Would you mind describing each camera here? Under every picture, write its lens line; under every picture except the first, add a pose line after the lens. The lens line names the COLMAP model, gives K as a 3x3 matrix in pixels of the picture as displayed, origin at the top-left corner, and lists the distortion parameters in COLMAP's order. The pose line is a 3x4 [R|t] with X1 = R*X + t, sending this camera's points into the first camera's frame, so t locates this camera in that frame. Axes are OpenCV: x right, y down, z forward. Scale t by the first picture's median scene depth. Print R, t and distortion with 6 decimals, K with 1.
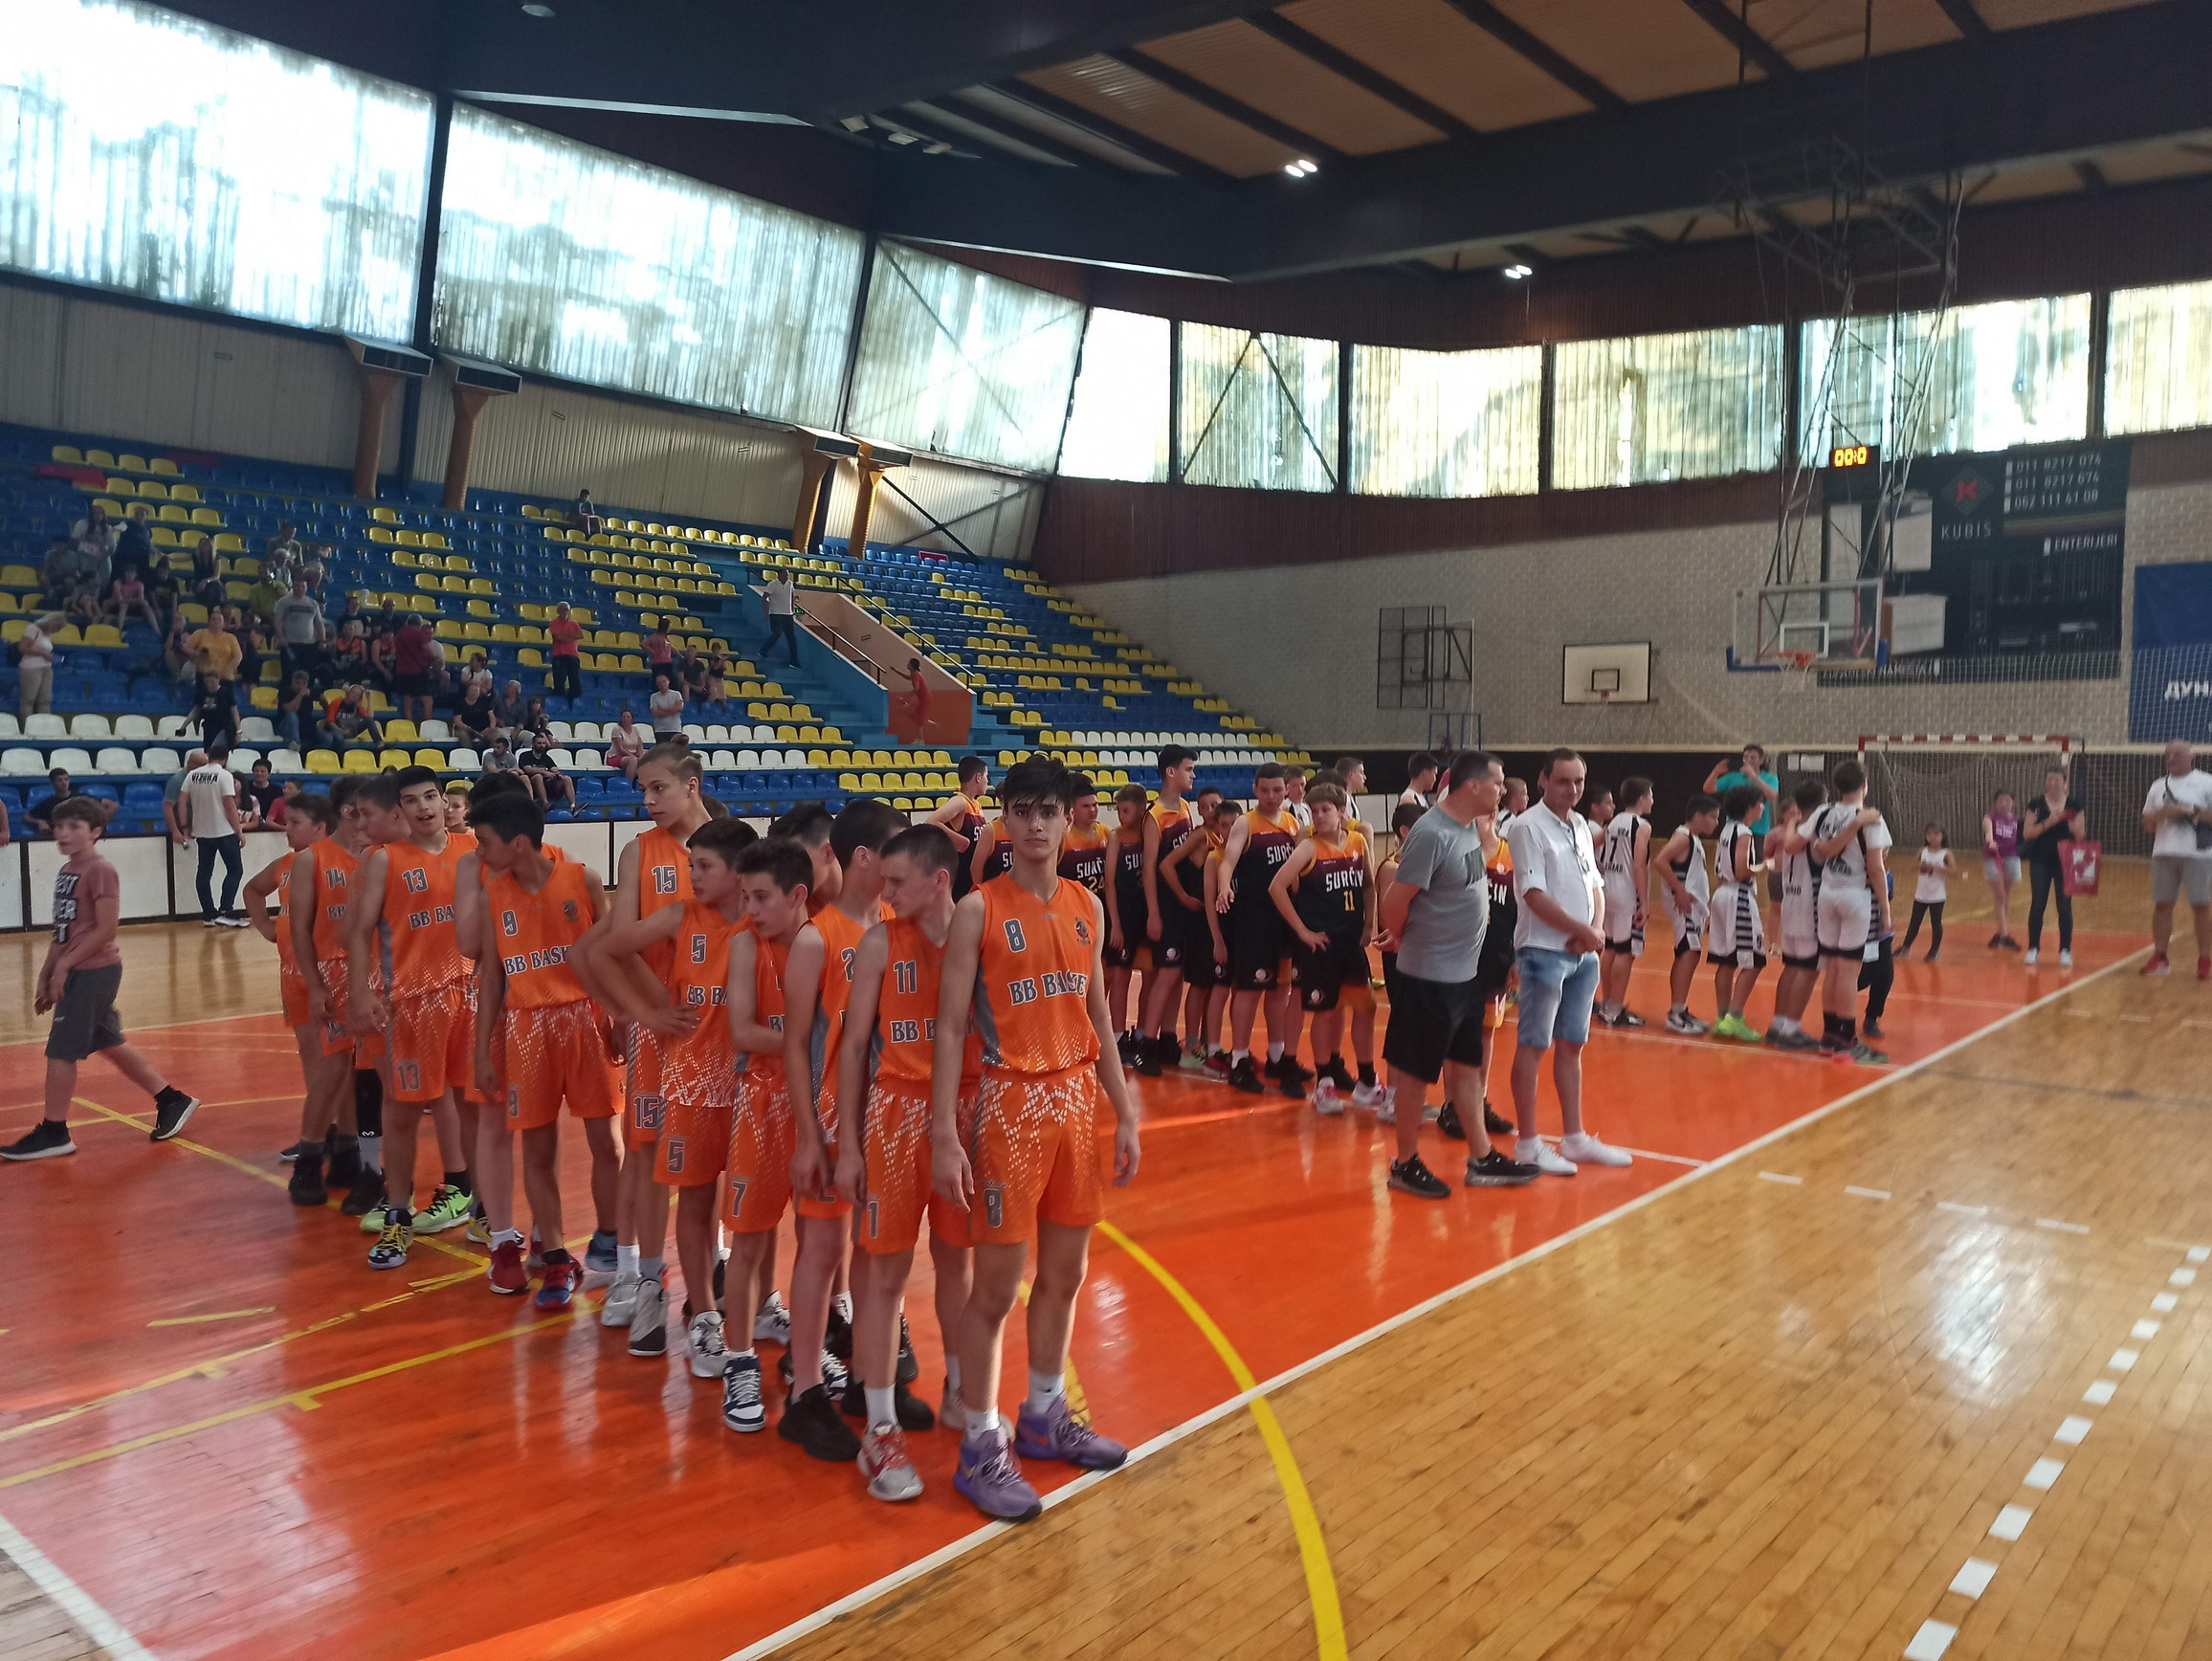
lens RADIAL K [[1629.2, 0, 1090.6], [0, 1629.2, 829.1], [0, 0, 1]] dist [0.056739, -0.041073]
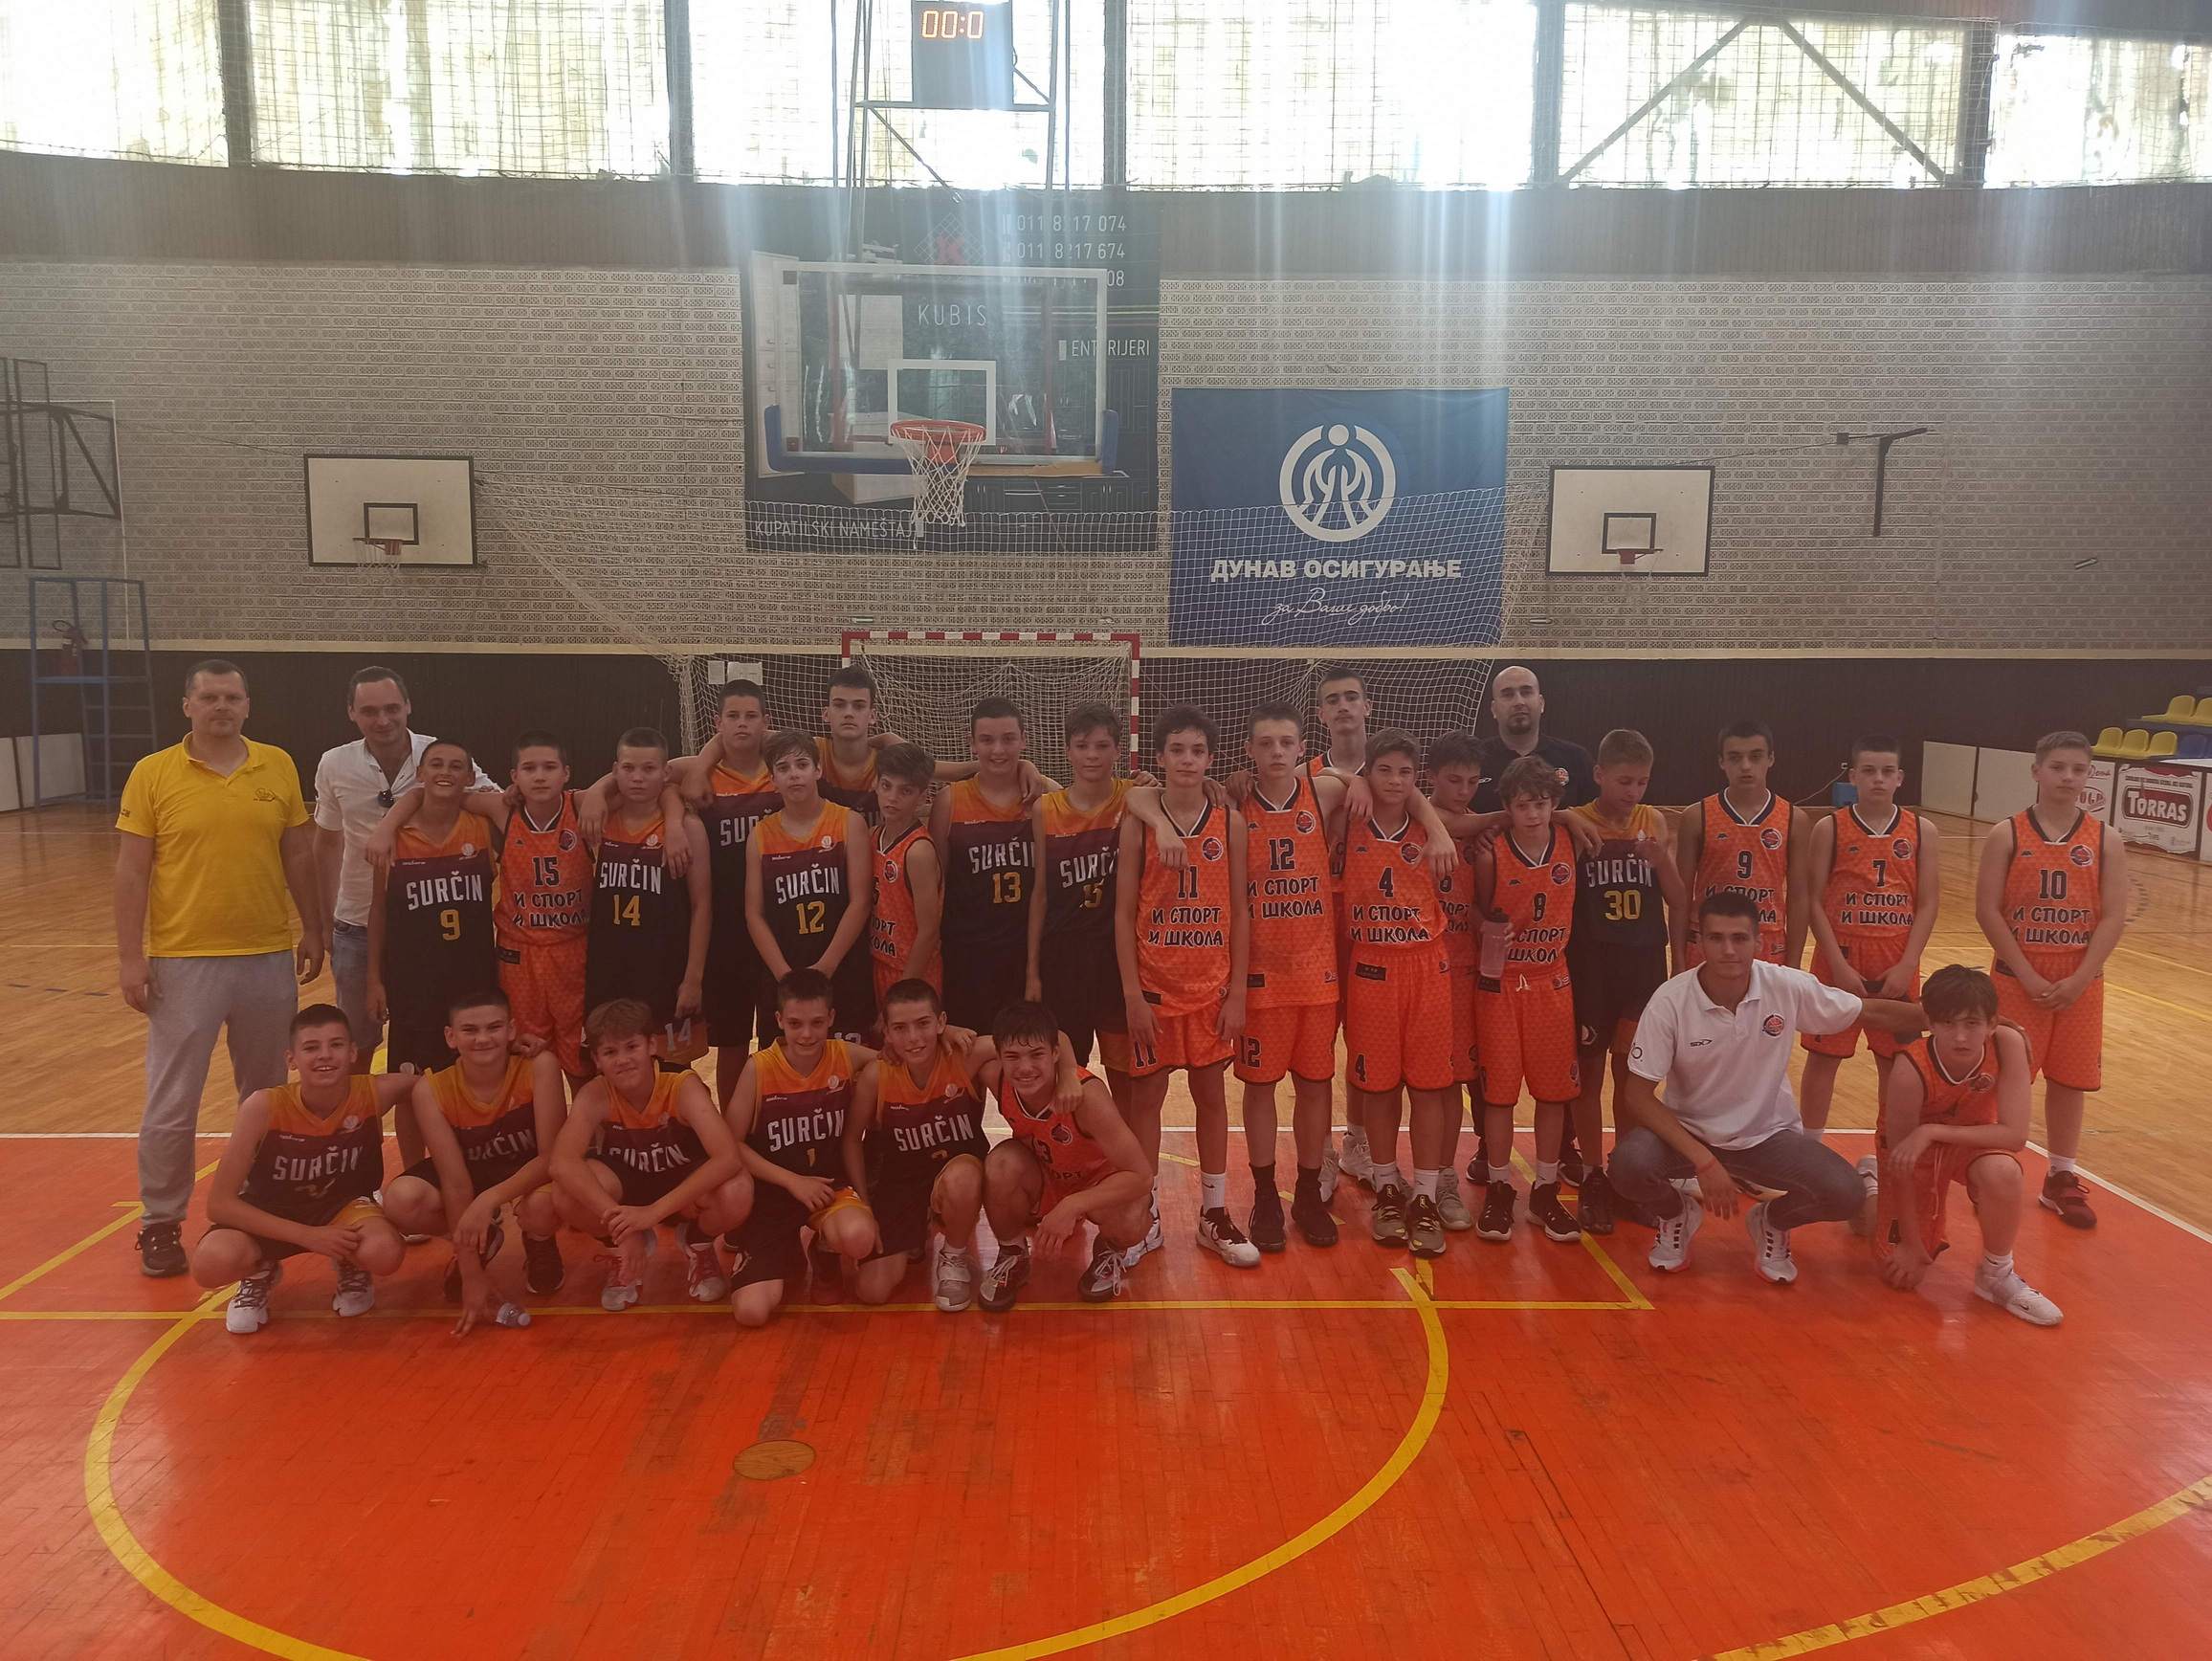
lens RADIAL K [[1629.2, 0, 1105.6], [0, 1629.2, 831.1], [0, 0, 1]] dist [0.056739, -0.041073]
pose [[0.740320, -0.076545, 0.667882, 0.114926], [0.031970, 0.996381, 0.078757, -0.024052], [-0.671494, -0.036953, 0.740088, 0.427124]]
